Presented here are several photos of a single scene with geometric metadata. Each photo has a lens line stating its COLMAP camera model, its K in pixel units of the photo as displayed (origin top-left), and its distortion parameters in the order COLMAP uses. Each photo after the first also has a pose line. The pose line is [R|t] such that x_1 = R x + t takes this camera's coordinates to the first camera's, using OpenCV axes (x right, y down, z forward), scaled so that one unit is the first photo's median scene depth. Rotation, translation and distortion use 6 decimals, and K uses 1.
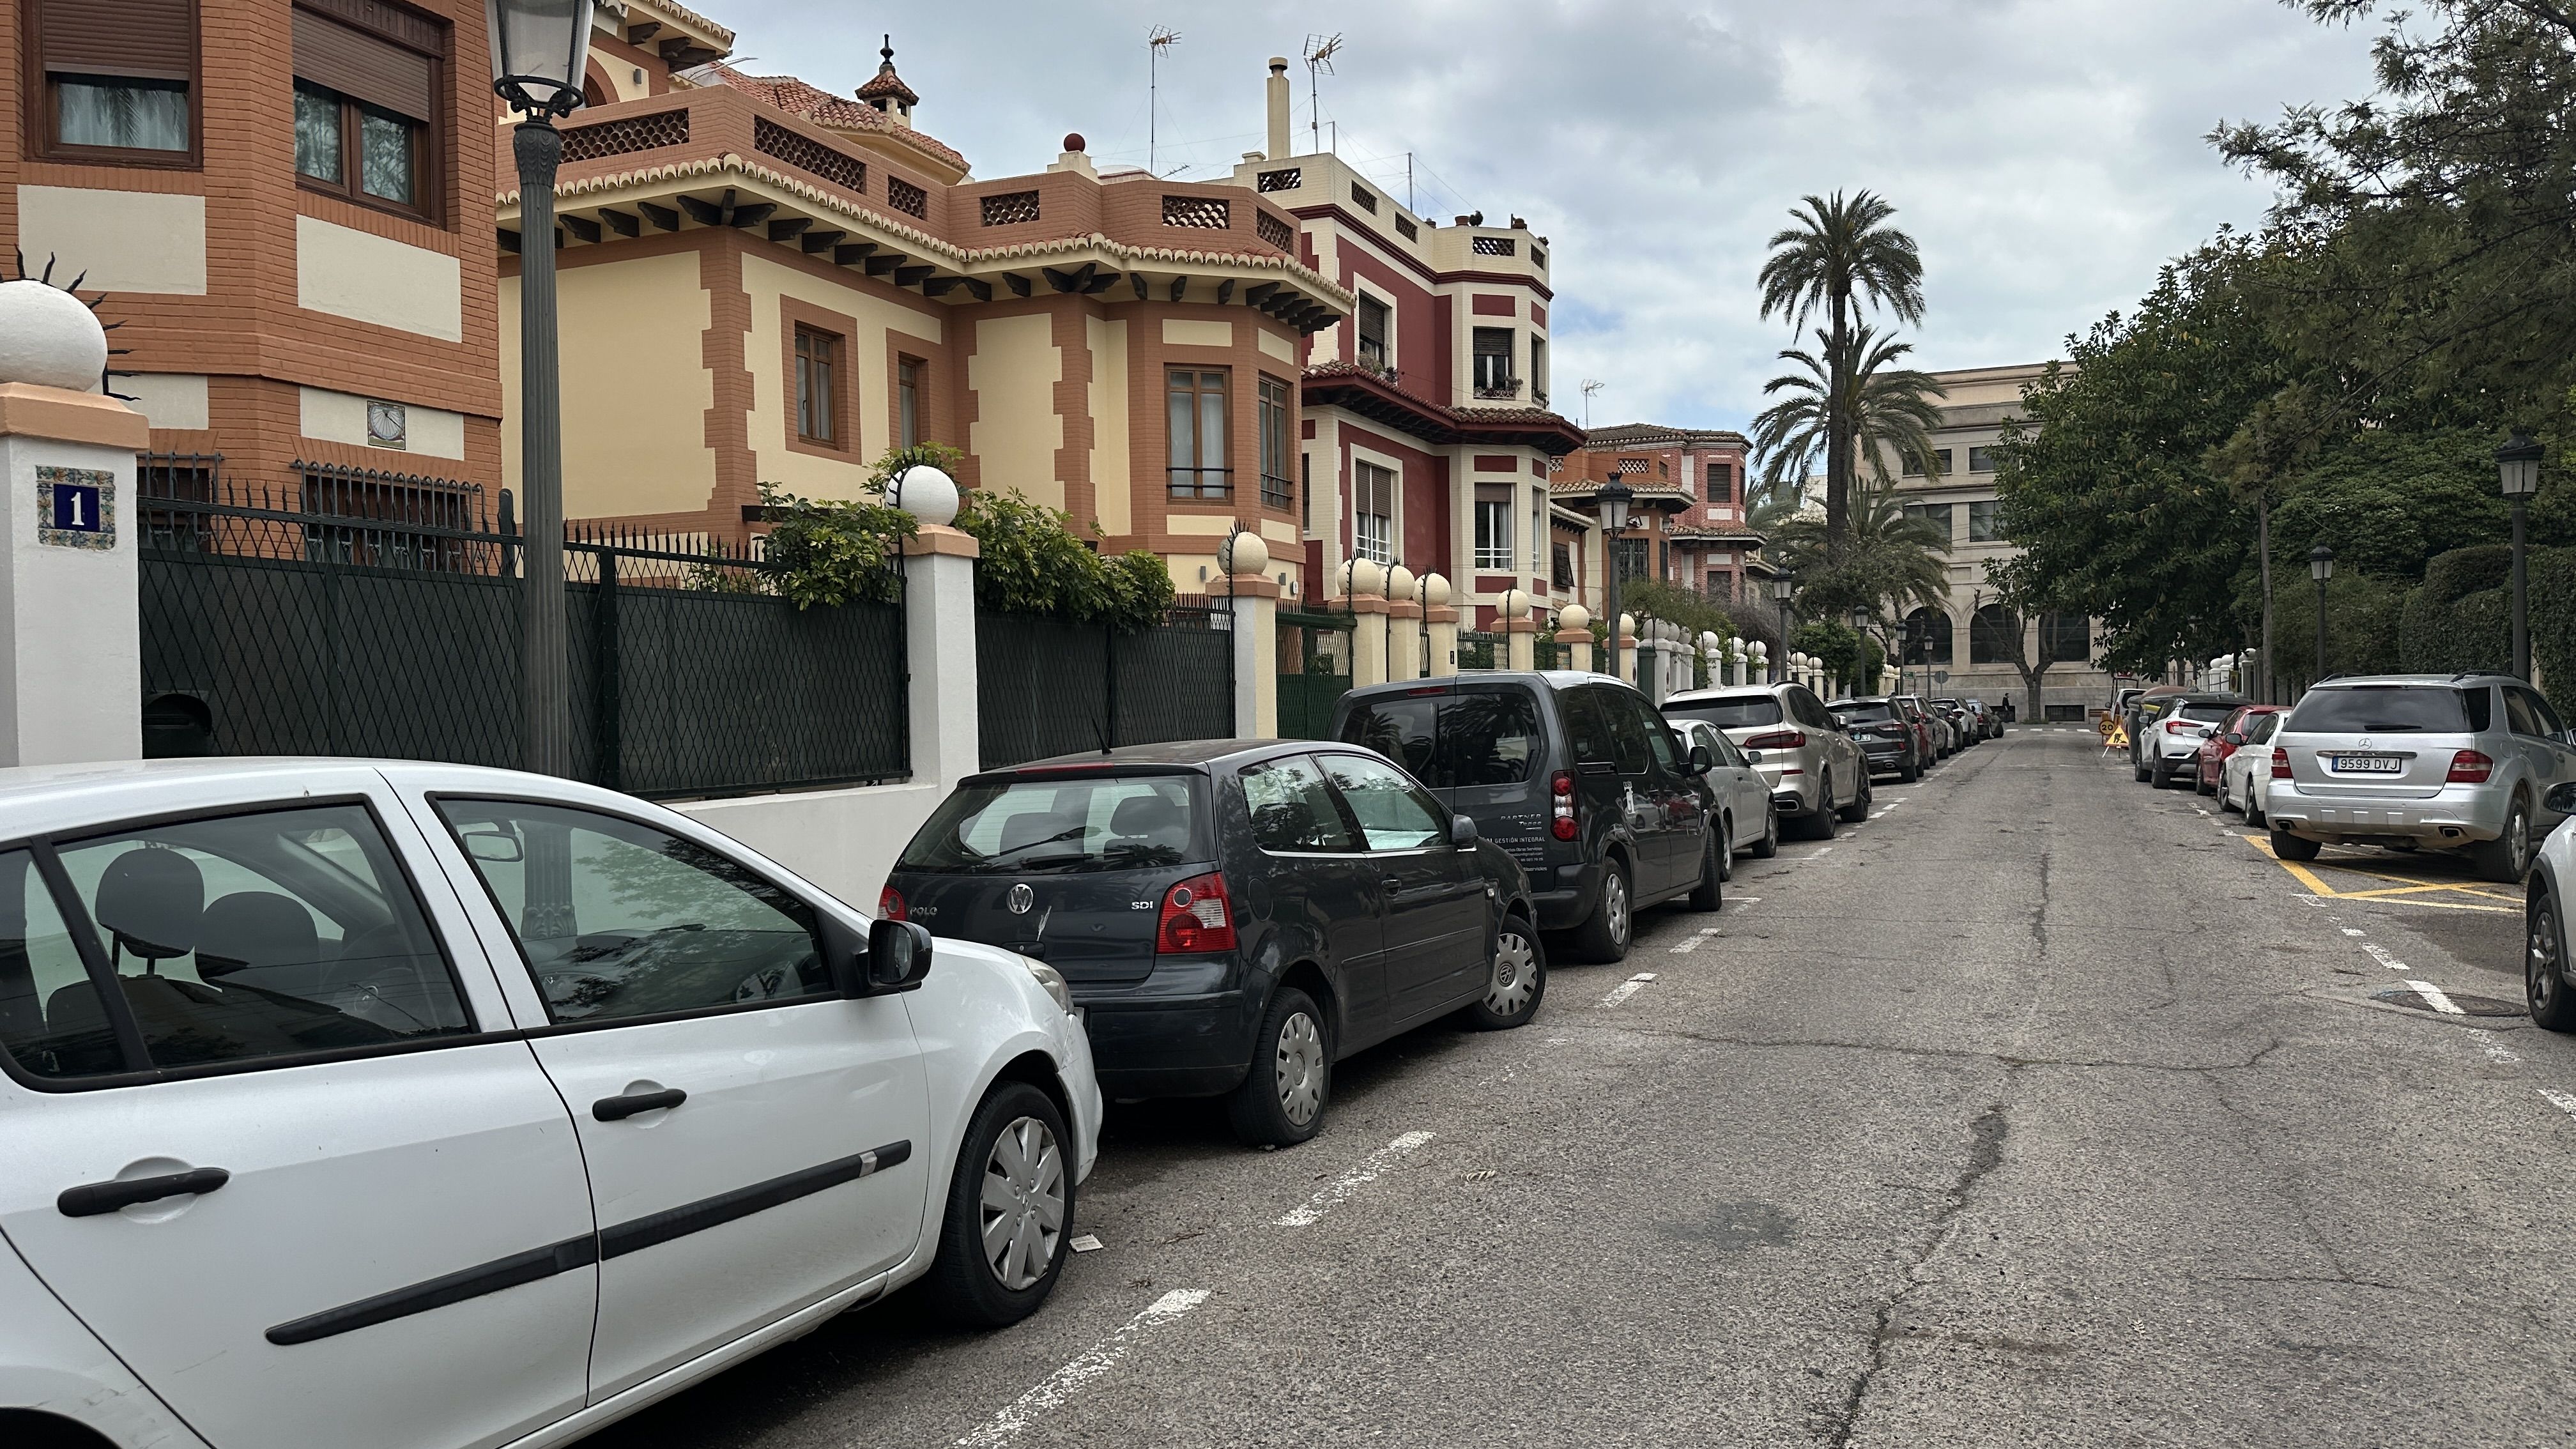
lens RADIAL K [[1880.9, 0, 1265.9], [0, 1880.9, 717.8], [0, 0, 1]] dist [0.048281, -0.088564]
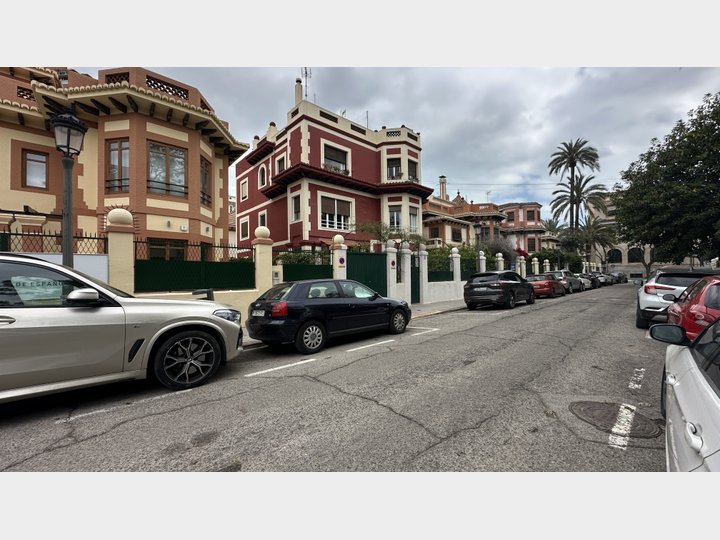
lens RADIAL K [[289.3, 0, 359.6], [0, 289.3, 265.5], [0, 0, 1]] dist [-0.005239, 0.000378]
pose [[0.908028, -0.008587, -0.418822, 0.264065], [-0.004838, 0.999508, -0.030982, -0.004351], [0.418882, 0.030158, 0.907540, 0.502320]]
